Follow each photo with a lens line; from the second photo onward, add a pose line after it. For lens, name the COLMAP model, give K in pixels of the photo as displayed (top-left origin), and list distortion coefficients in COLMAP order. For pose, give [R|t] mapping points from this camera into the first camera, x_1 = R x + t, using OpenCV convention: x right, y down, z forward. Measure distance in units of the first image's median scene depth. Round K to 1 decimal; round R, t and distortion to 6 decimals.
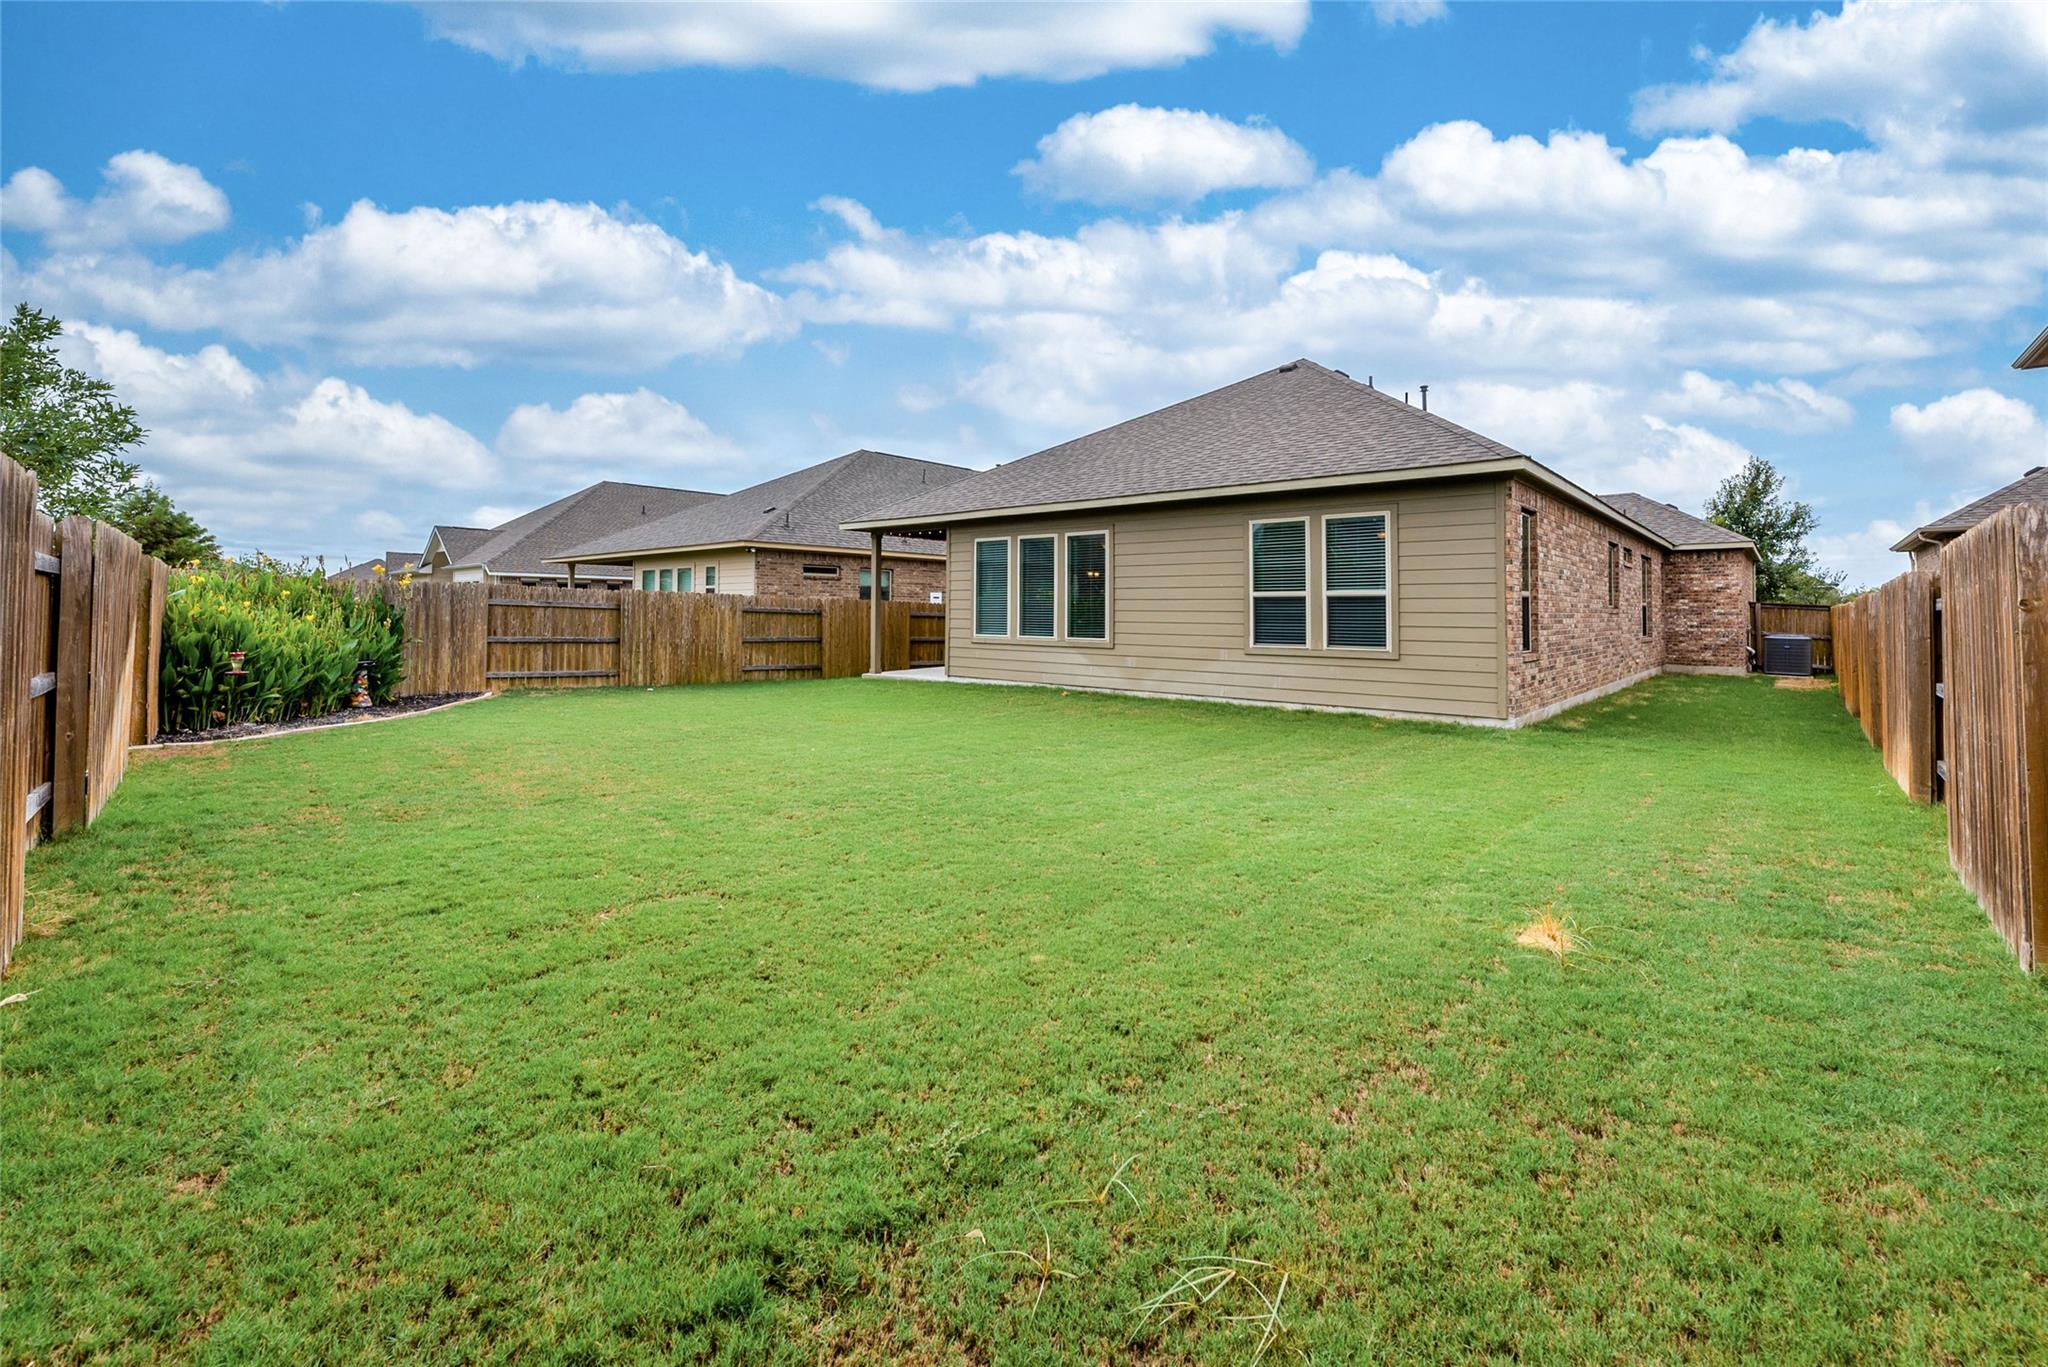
lens RADIAL K [[864.8, 0, 1064.2], [0, 864.8, 632.9], [0, 0, 1]] dist [0.004518, -0.000645]
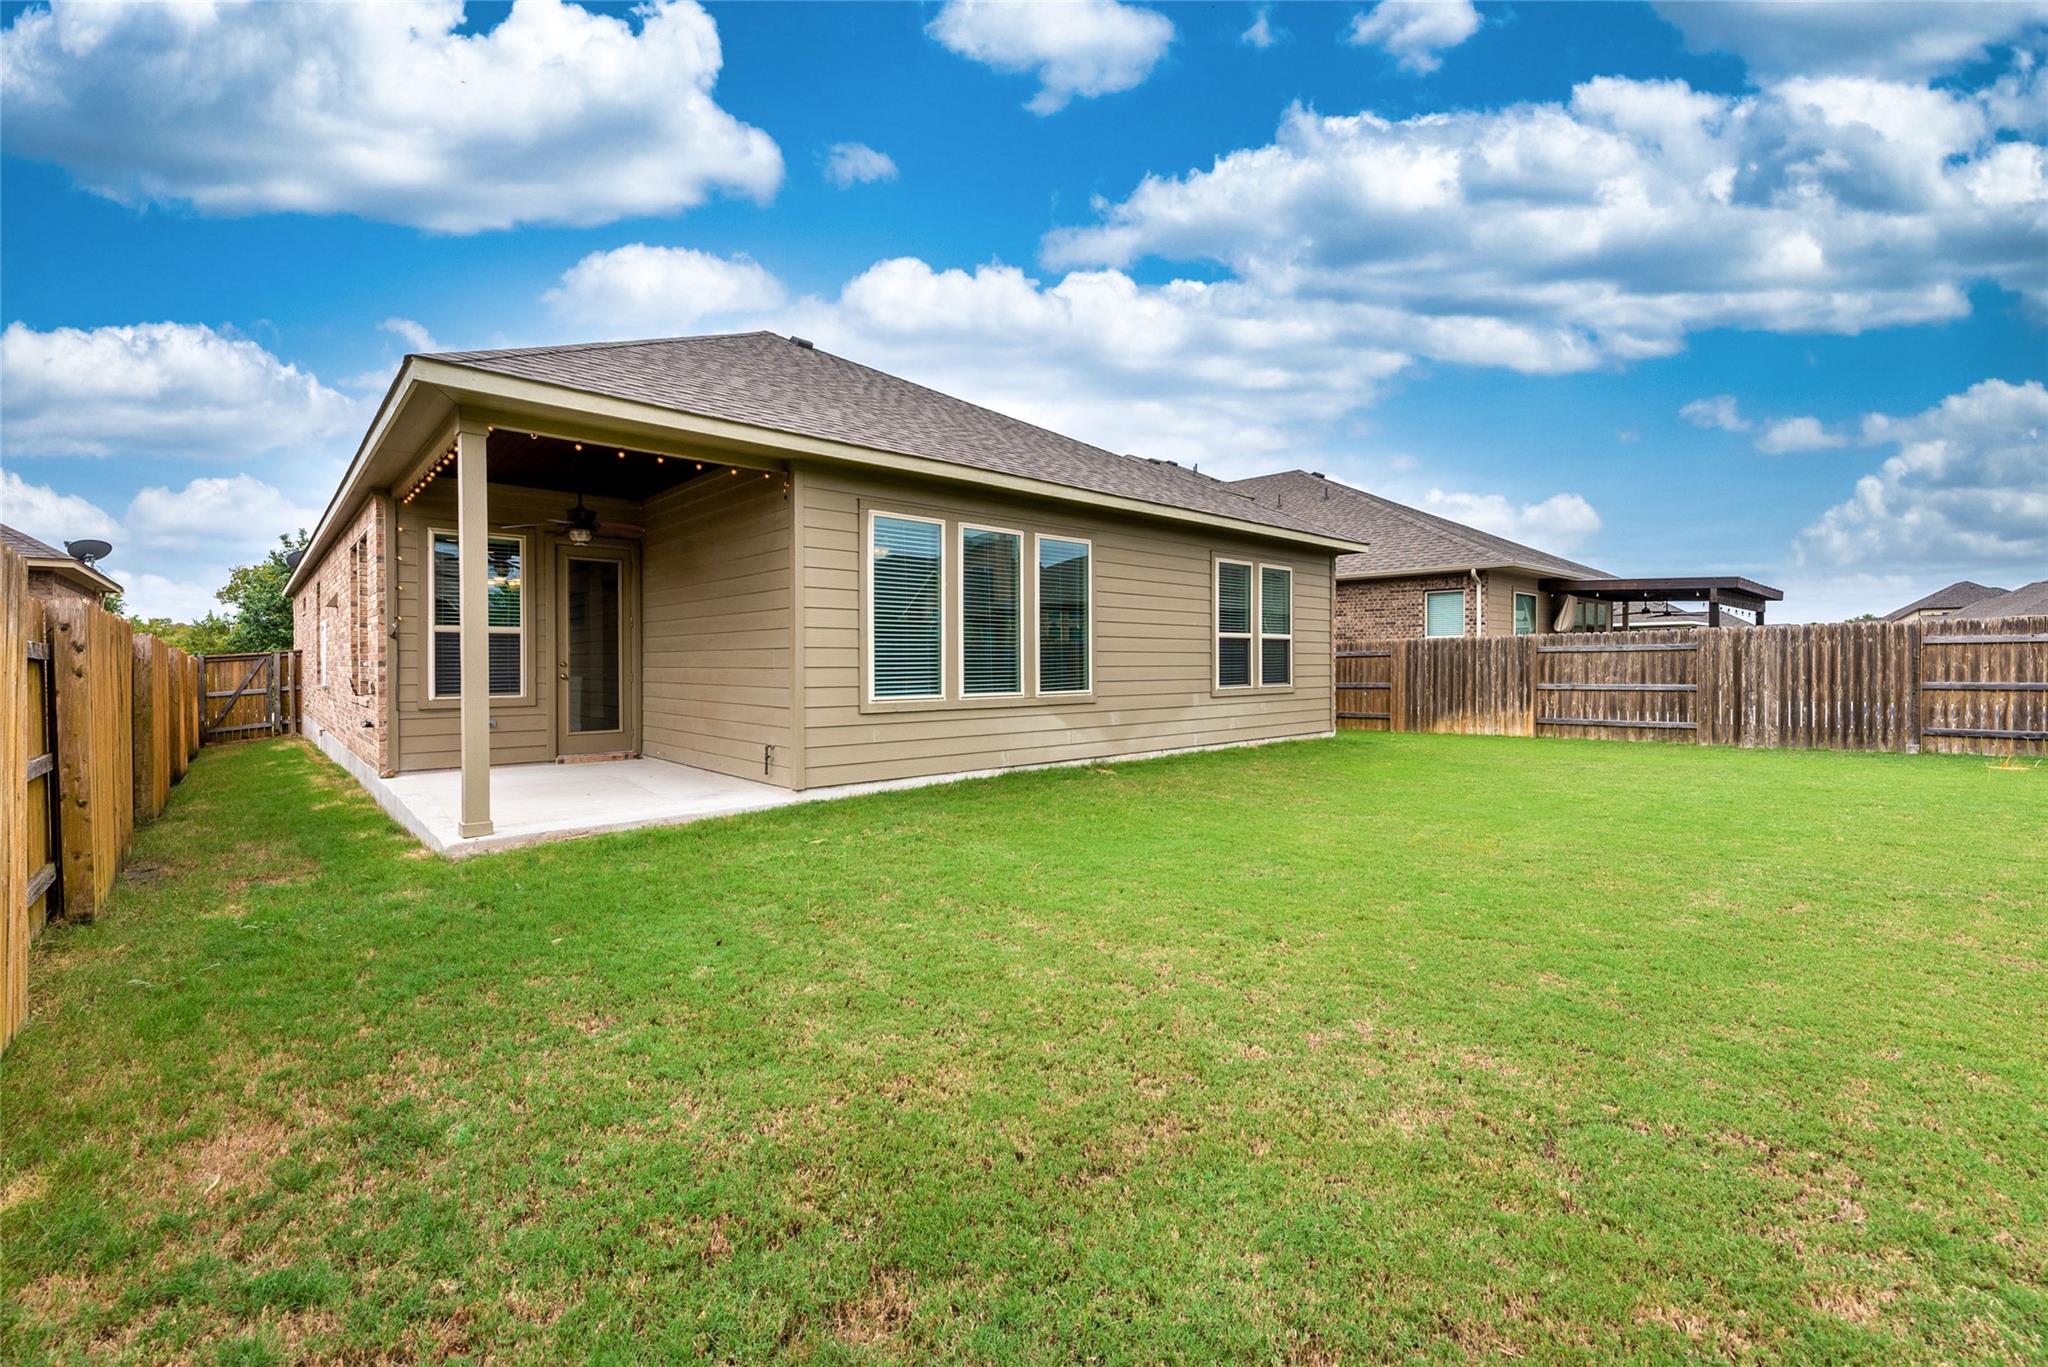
lens RADIAL K [[864.8, 0, 1023.1], [0, 864.8, 673.6], [0, 0, 1]] dist [0.004518, -0.000645]
pose [[0.999996, -0.000662, -0.002617, 0.626893], [0.000661, 1.000000, -0.000559, 0.003033], [0.002618, 0.000557, 0.999996, -0.232618]]
